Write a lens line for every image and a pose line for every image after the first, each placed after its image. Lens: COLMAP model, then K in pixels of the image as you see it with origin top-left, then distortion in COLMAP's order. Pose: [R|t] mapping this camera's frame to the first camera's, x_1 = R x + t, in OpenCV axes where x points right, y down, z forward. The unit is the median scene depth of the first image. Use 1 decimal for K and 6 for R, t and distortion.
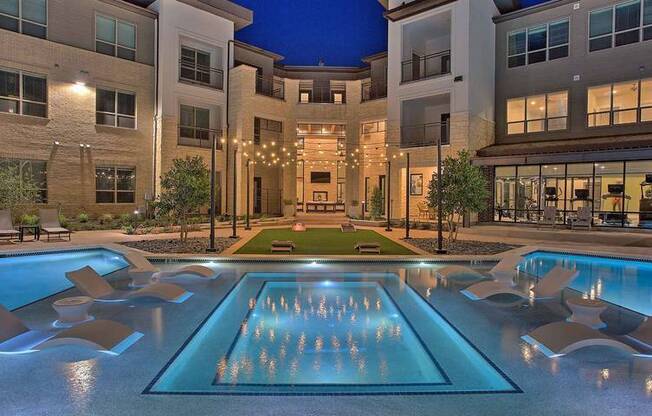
lens RADIAL K [[450.2, 0, 326.0], [0, 450.2, 208.0], [0, 0, 1]] dist [-0.054345, 0.000902]
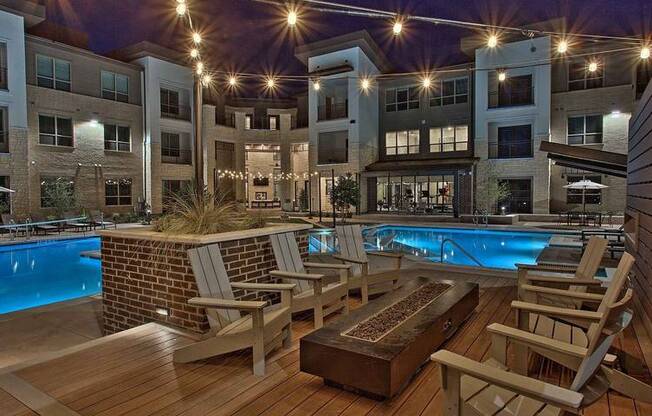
lens RADIAL K [[450.2, 0, 326.0], [0, 450.2, 208.0], [0, 0, 1]] dist [-0.054345, 0.000902]
pose [[0.987730, -0.024410, 0.154253, -0.043968], [0.022415, 0.999641, 0.014662, -0.008152], [-0.154555, -0.011025, 0.987923, -0.500146]]
